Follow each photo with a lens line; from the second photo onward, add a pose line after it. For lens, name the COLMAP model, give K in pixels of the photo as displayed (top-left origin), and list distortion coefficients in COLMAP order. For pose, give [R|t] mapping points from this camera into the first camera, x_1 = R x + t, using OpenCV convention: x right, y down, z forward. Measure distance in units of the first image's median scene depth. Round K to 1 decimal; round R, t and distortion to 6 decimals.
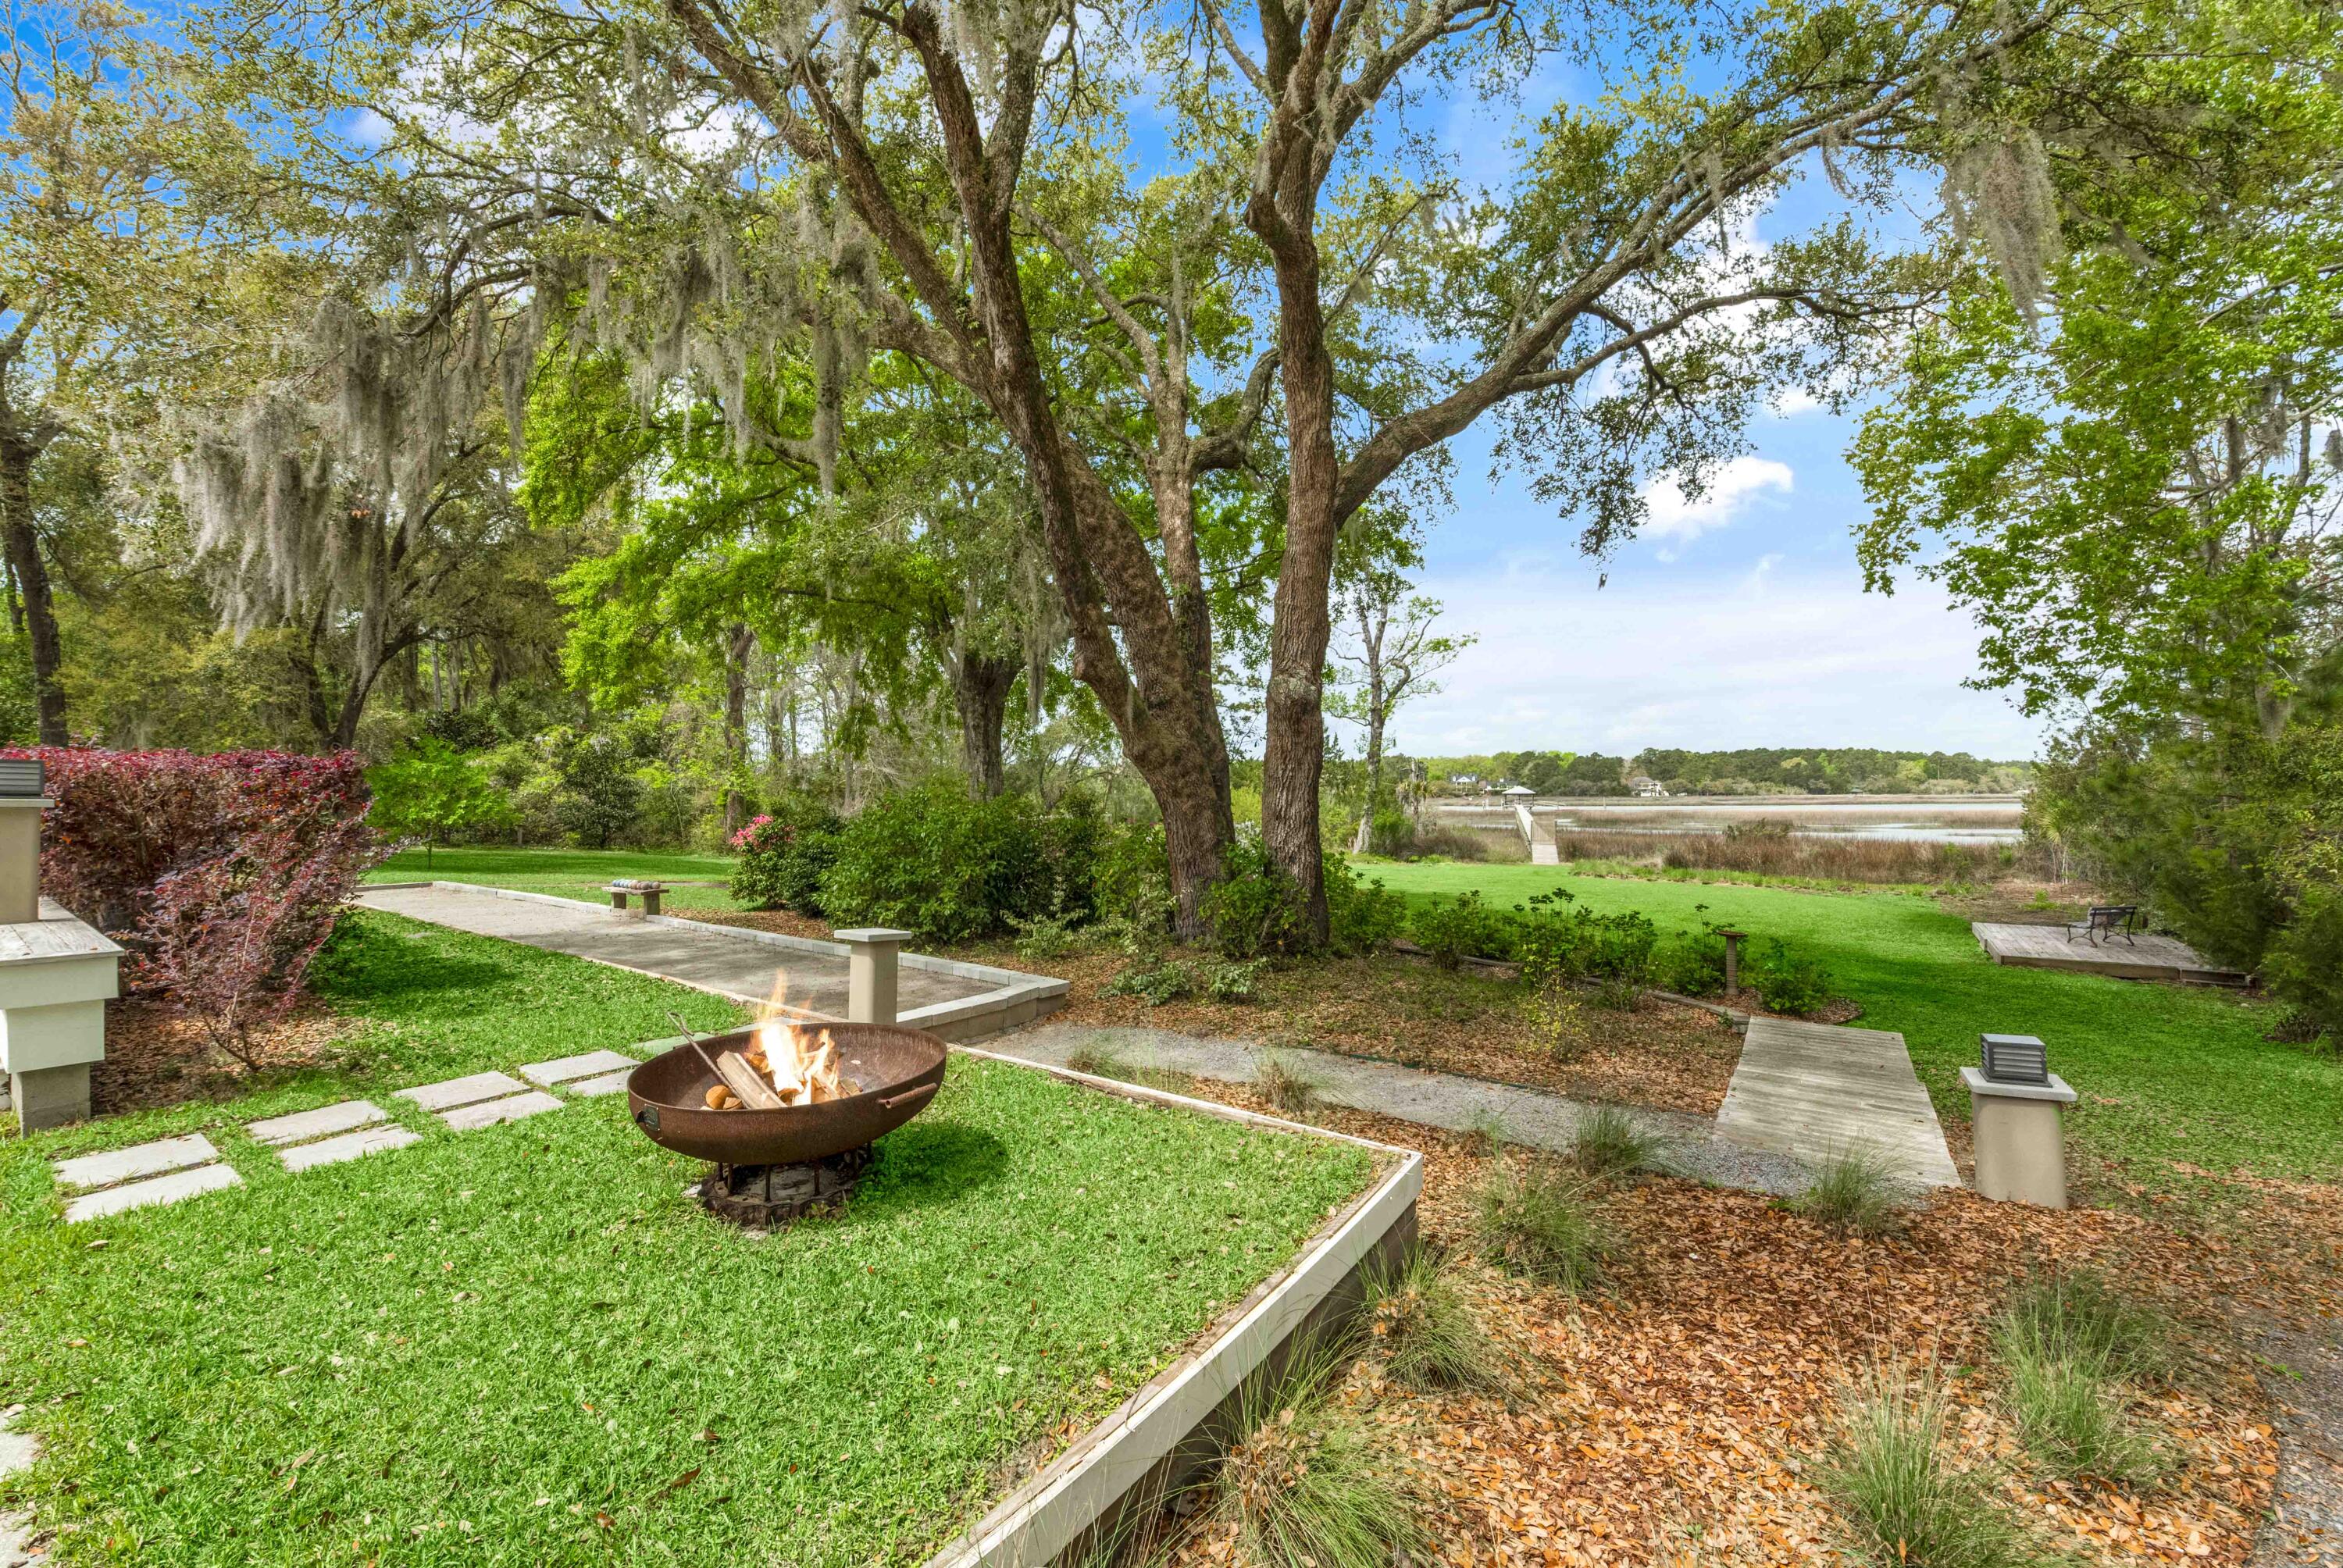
lens RADIAL K [[928.6, 0, 1163.6], [0, 928.6, 787.6], [0, 0, 1]] dist [-0.001357, -0.000021]
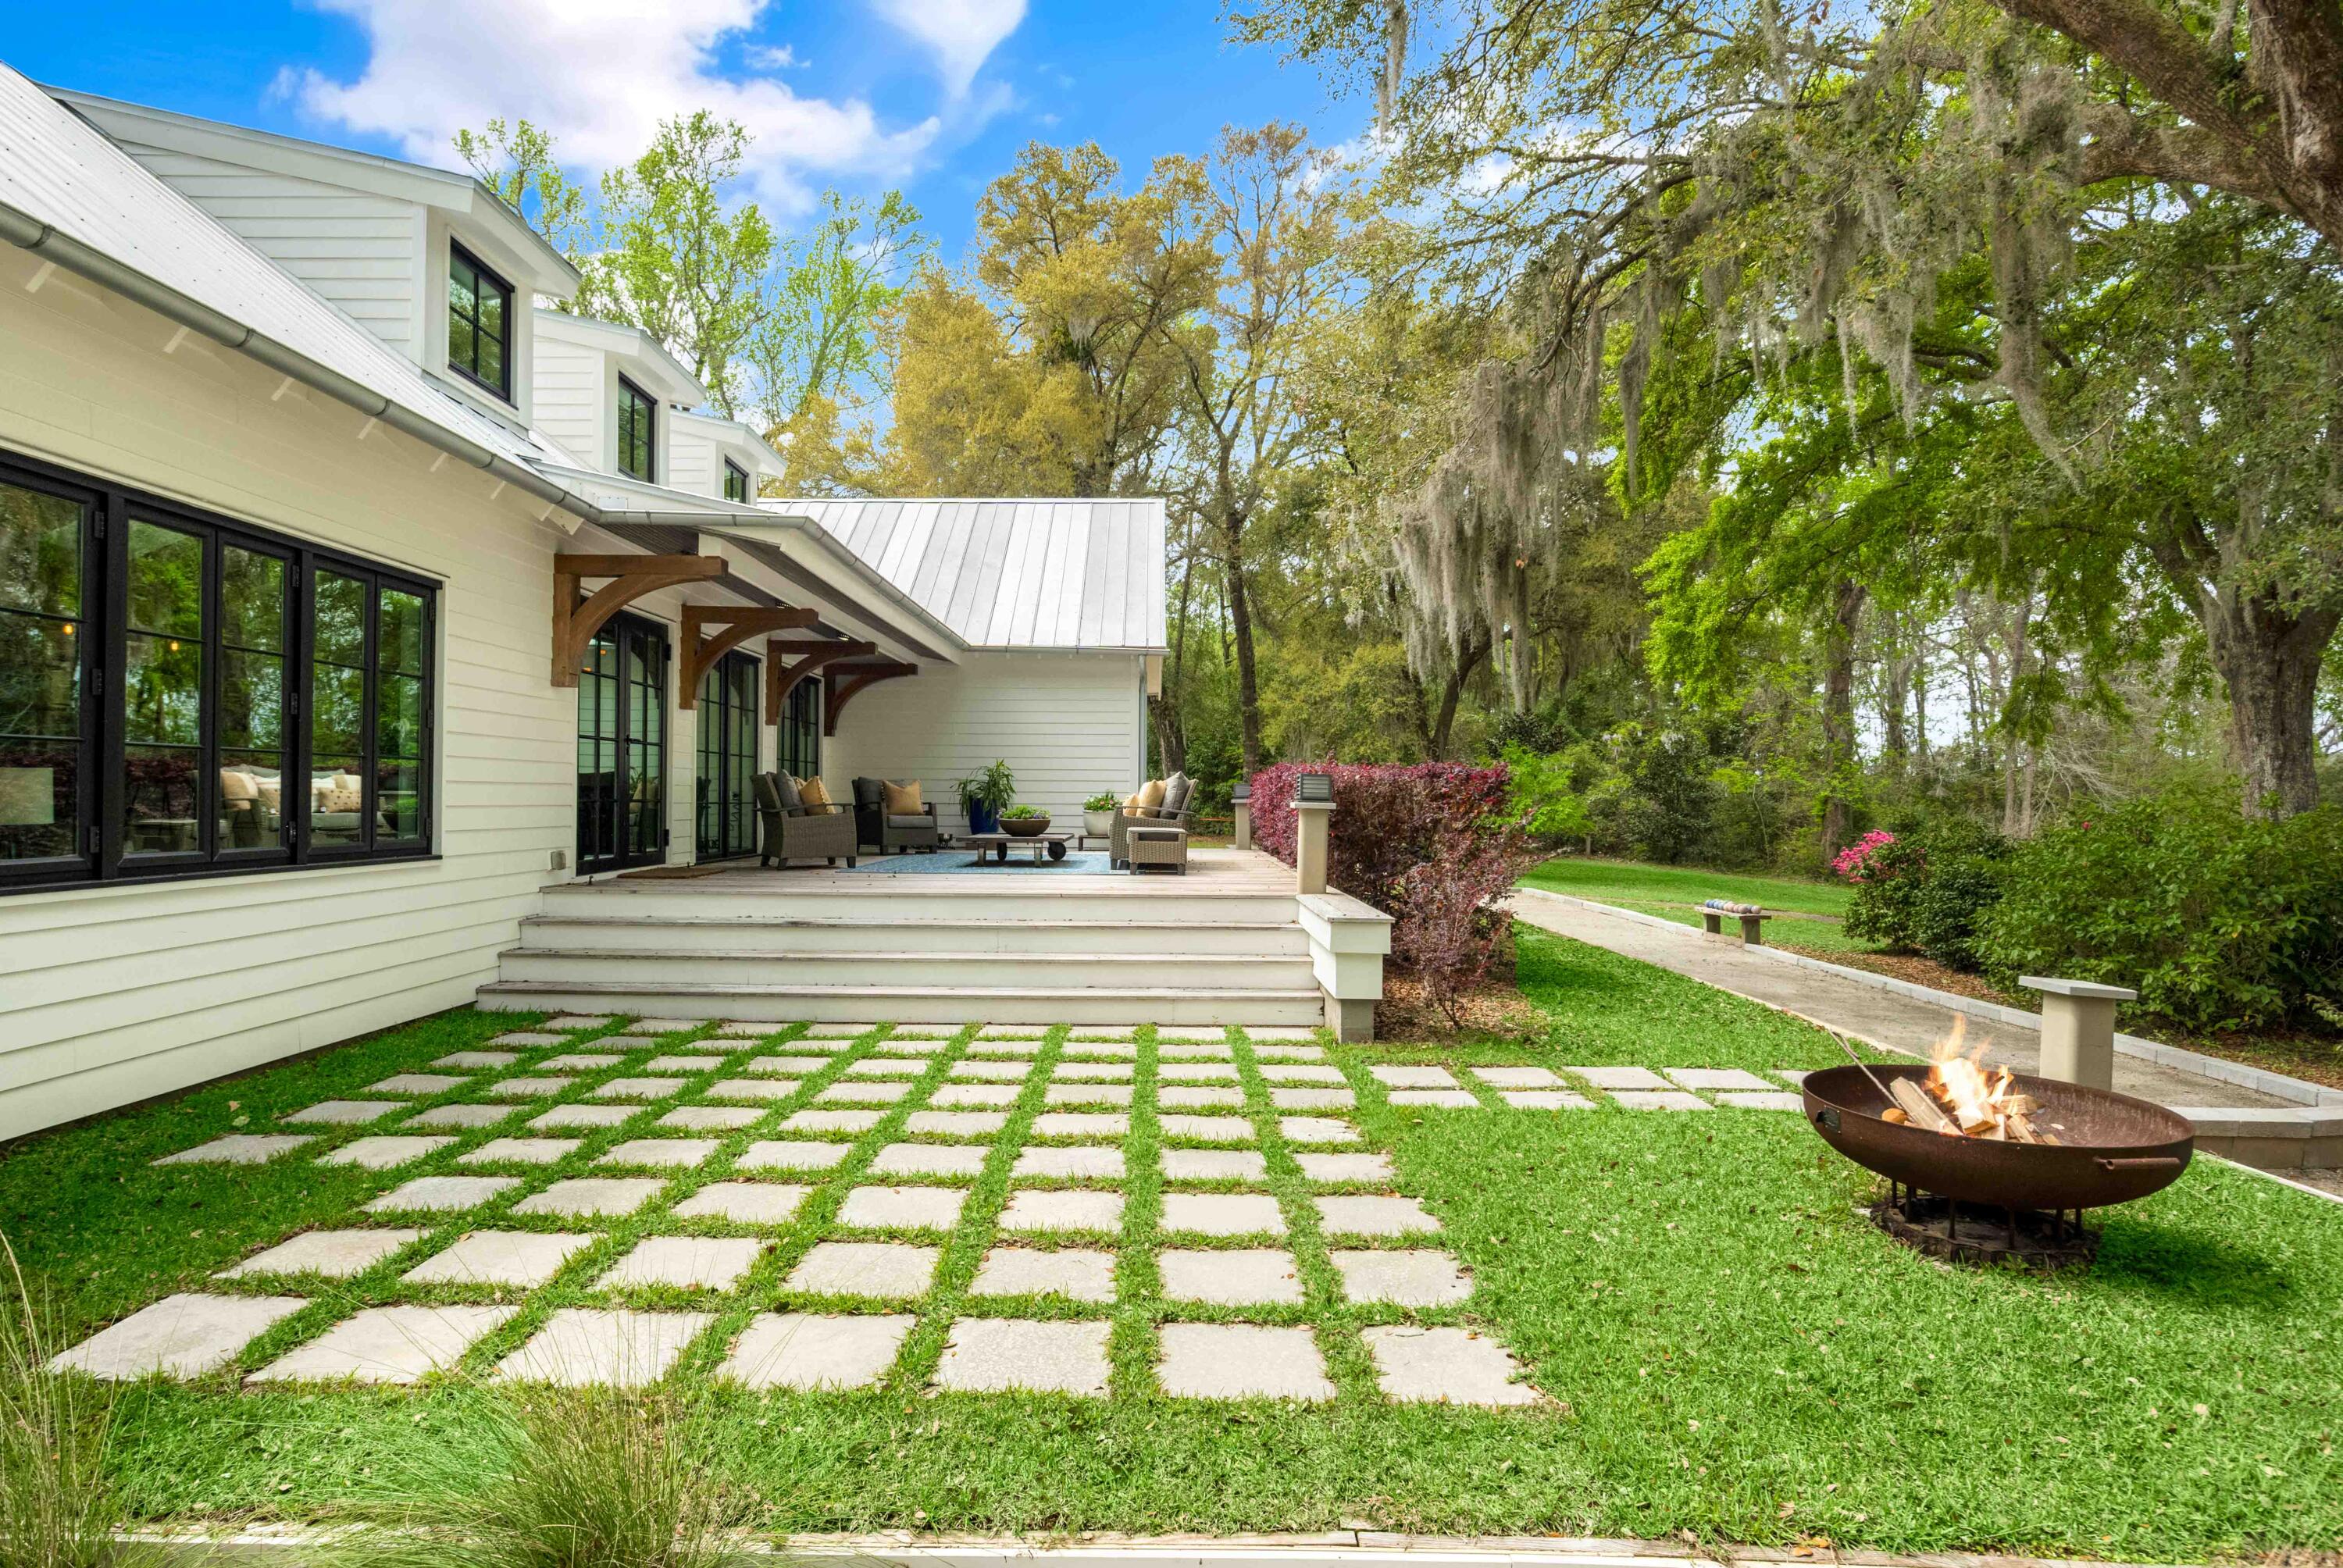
lens RADIAL K [[1175.1, 0, 1159.3], [0, 1175.1, 796.7], [0, 0, 1]] dist [-0.003778, -0.002995]
pose [[0.577604, 0.006902, -0.816288, 0.030708], [-0.004079, 0.999976, 0.005568, -0.004434], [0.816307, 0.000113, 0.577618, -0.134365]]
